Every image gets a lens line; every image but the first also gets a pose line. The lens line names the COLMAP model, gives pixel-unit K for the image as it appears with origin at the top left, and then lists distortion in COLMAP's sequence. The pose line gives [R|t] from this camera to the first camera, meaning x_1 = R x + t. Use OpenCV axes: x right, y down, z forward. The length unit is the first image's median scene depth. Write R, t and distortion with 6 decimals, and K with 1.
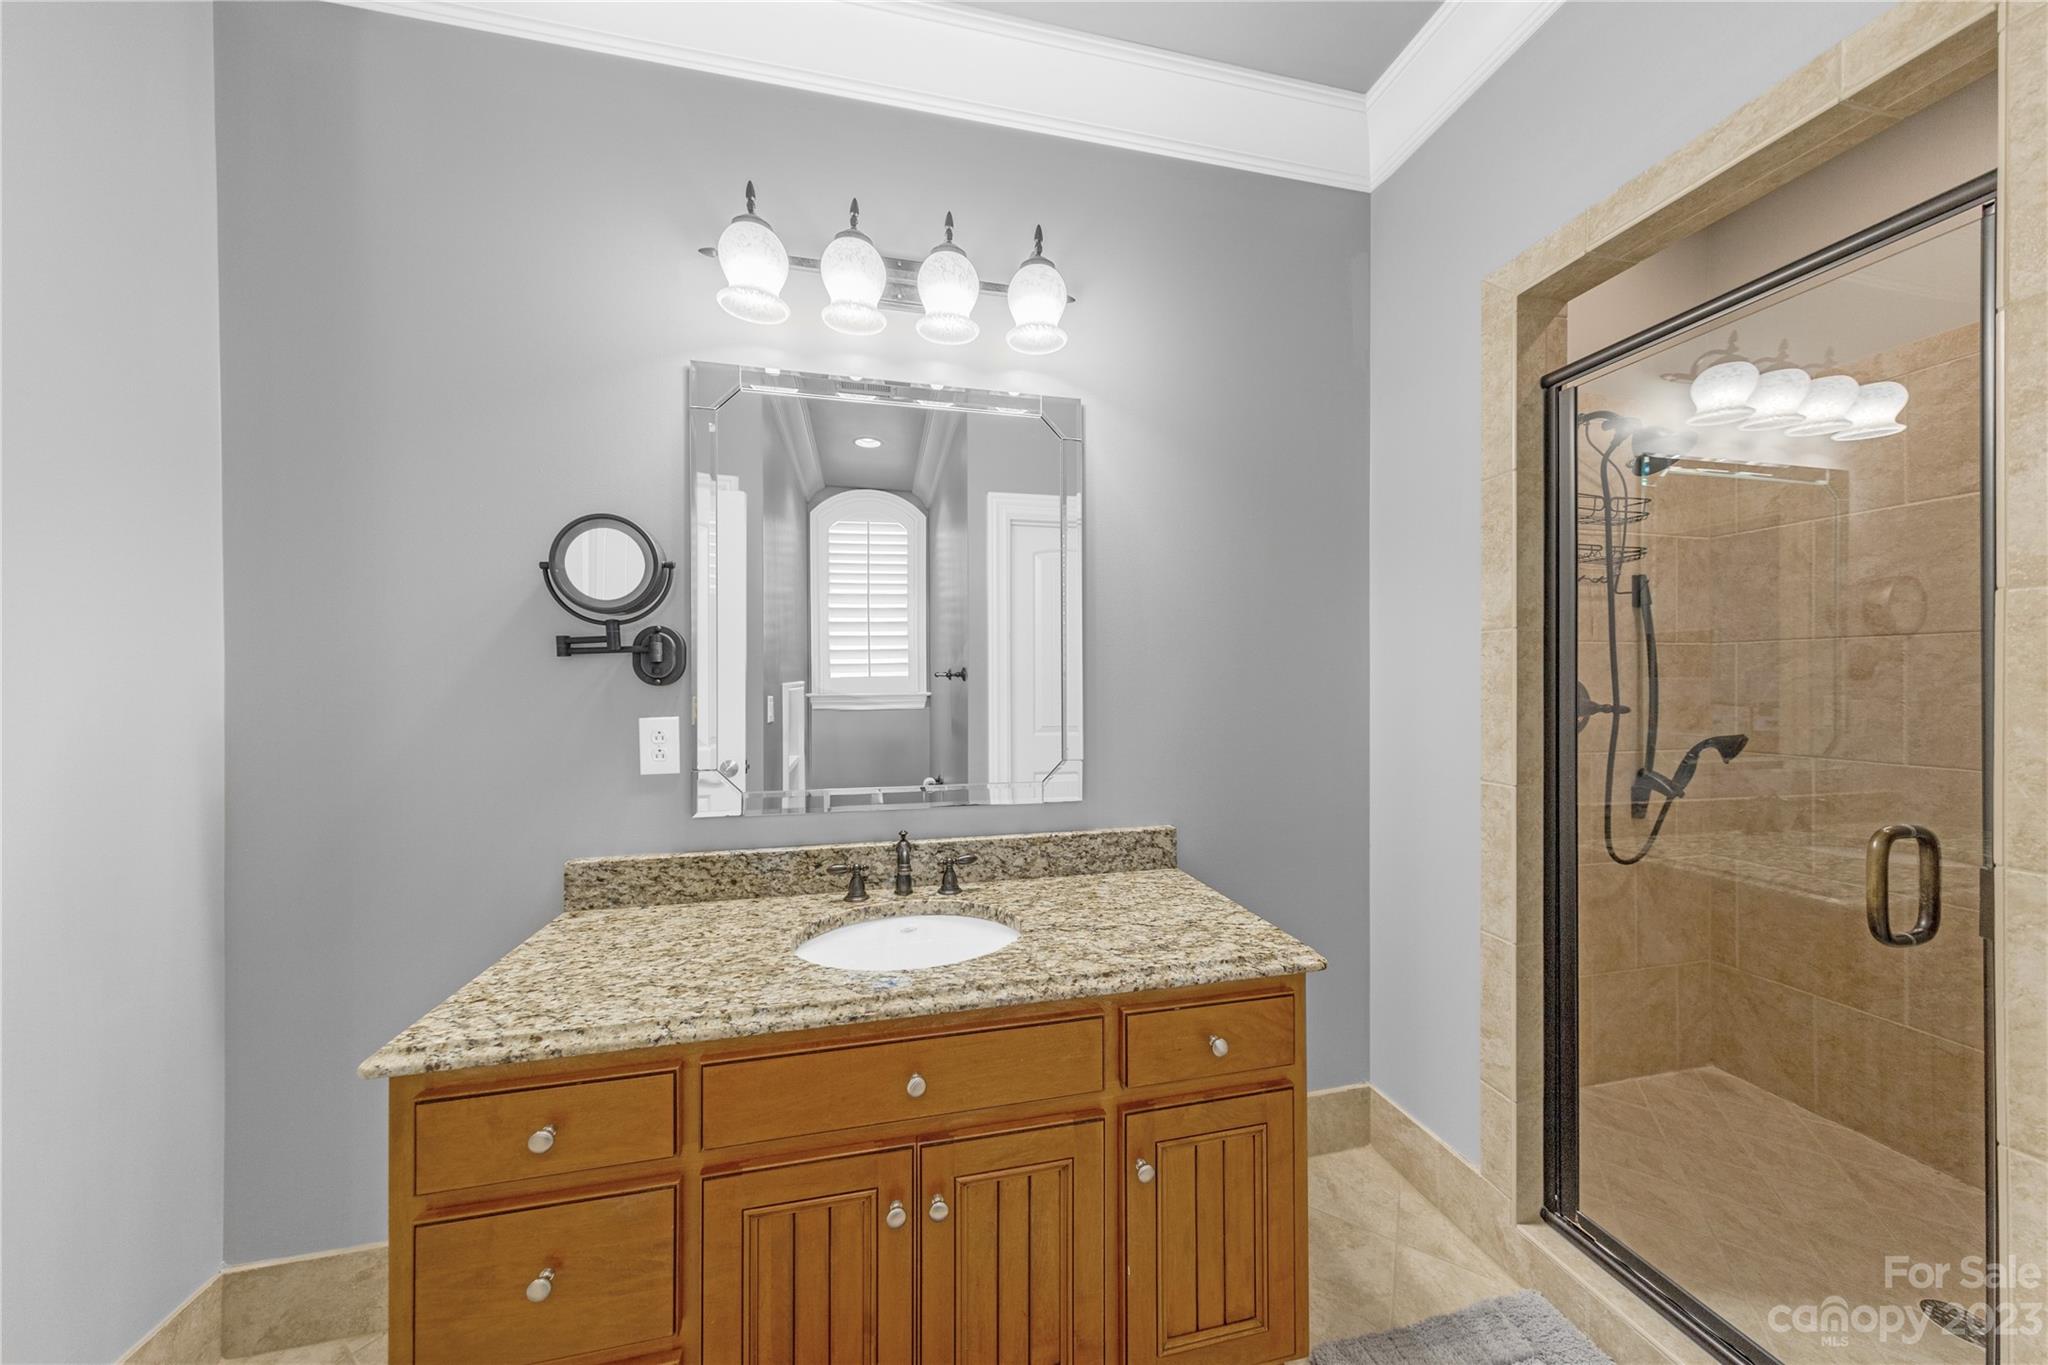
lens RADIAL K [[666.8, 0, 1024.8], [0, 666.8, 670.2], [0, 0, 1]] dist [0.010505, 0.000085]
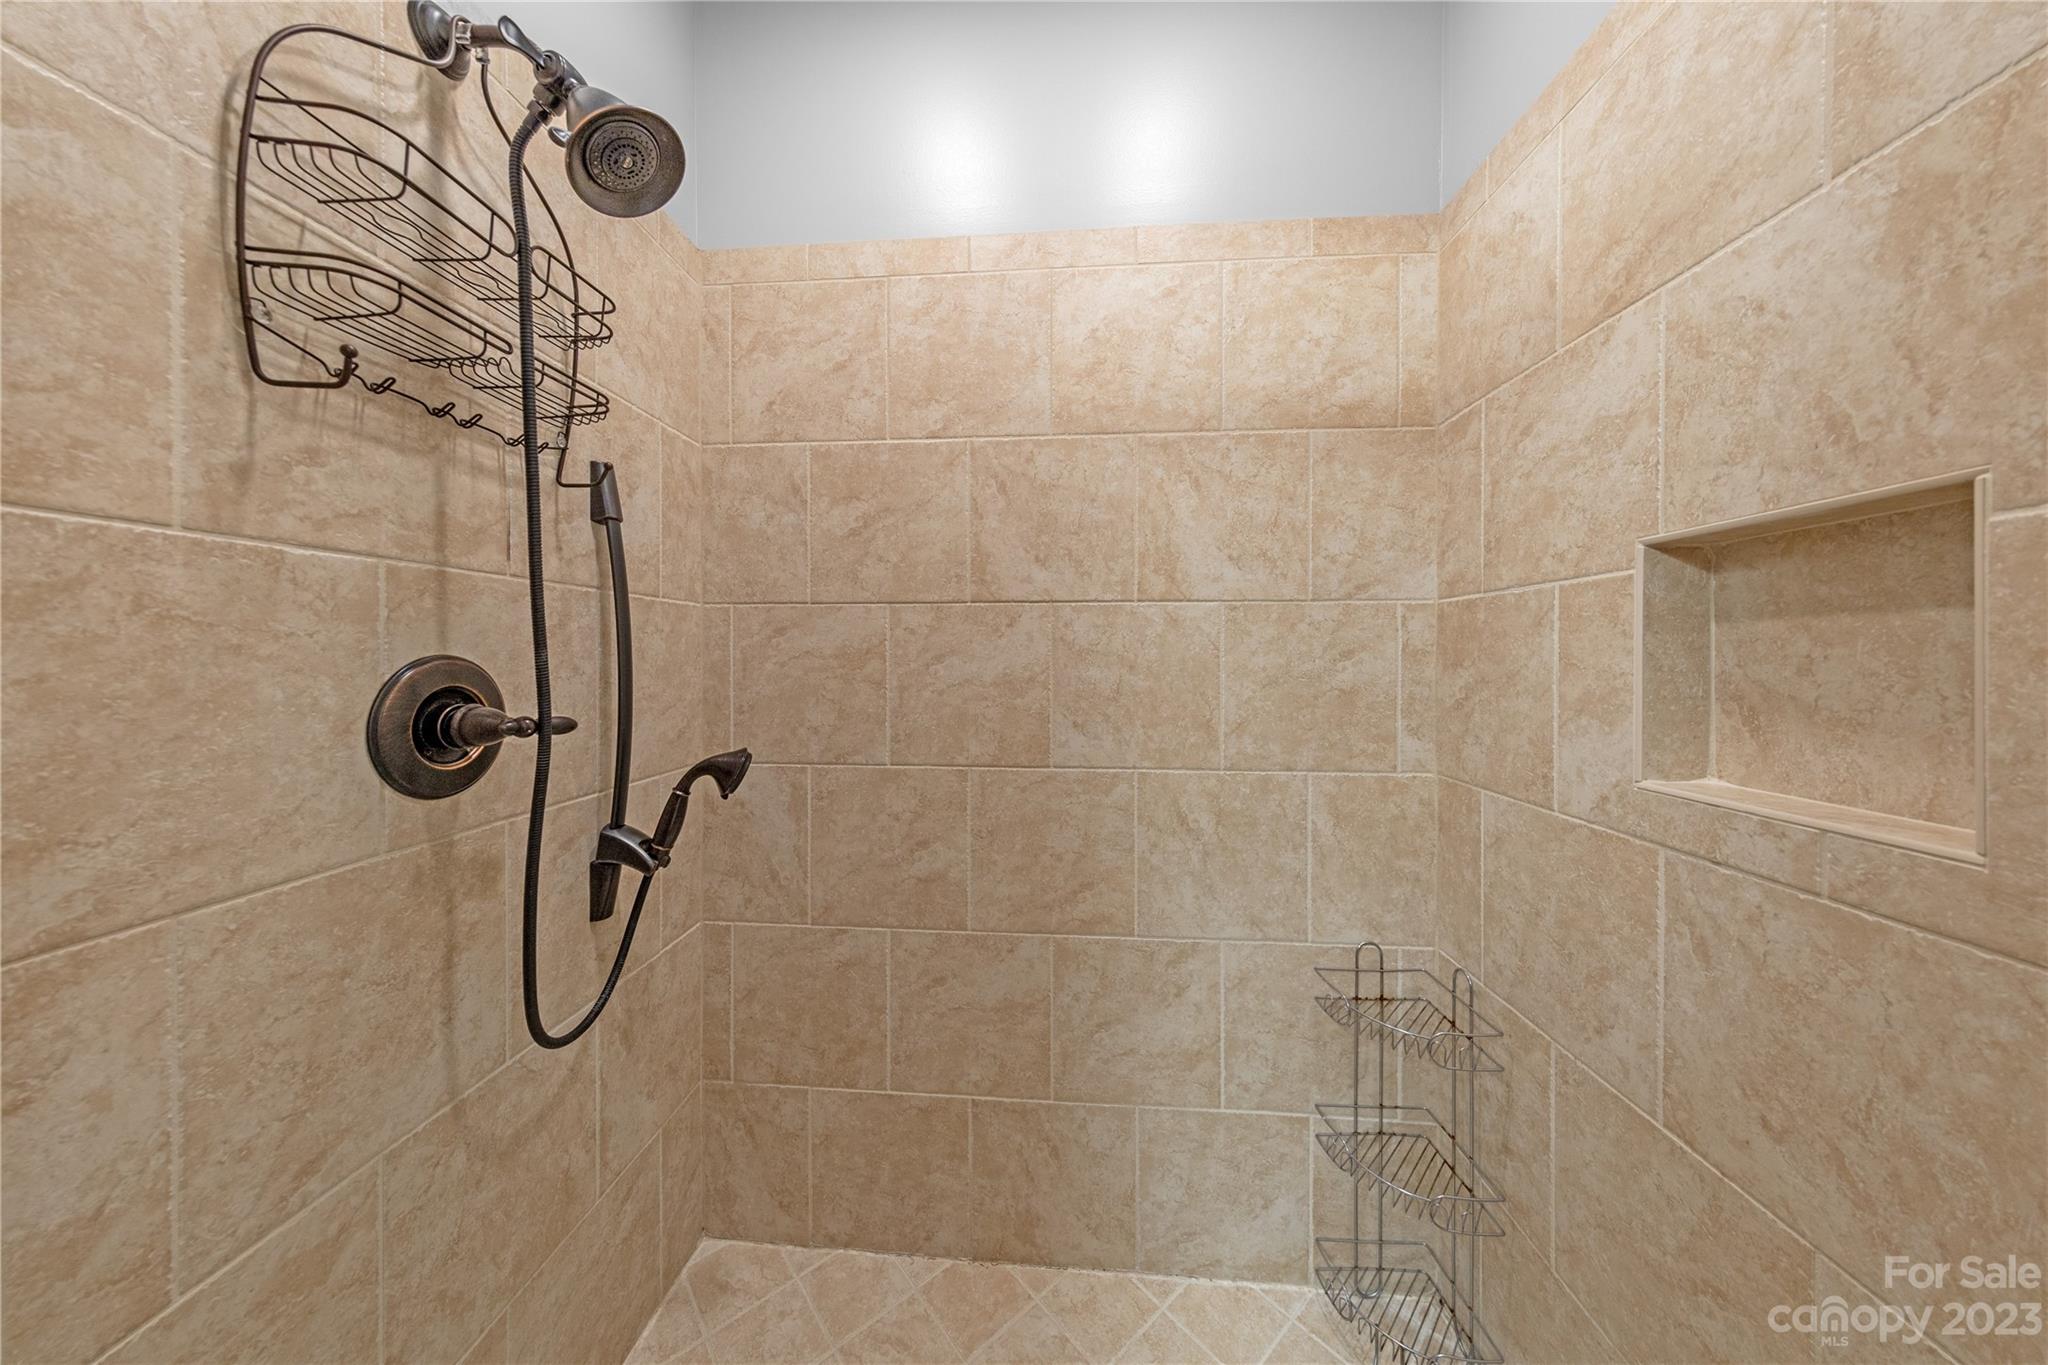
lens RADIAL K [[649.3, 0, 1013.7], [0, 649.3, 682.2], [0, 0, 1]] dist [0.002234, 0.000089]
pose [[0.315277, -0.031678, 0.948471, 0.542834], [-0.017113, 0.999090, 0.039058, 0.007283], [-0.948845, -0.028545, 0.314449, 0.544512]]
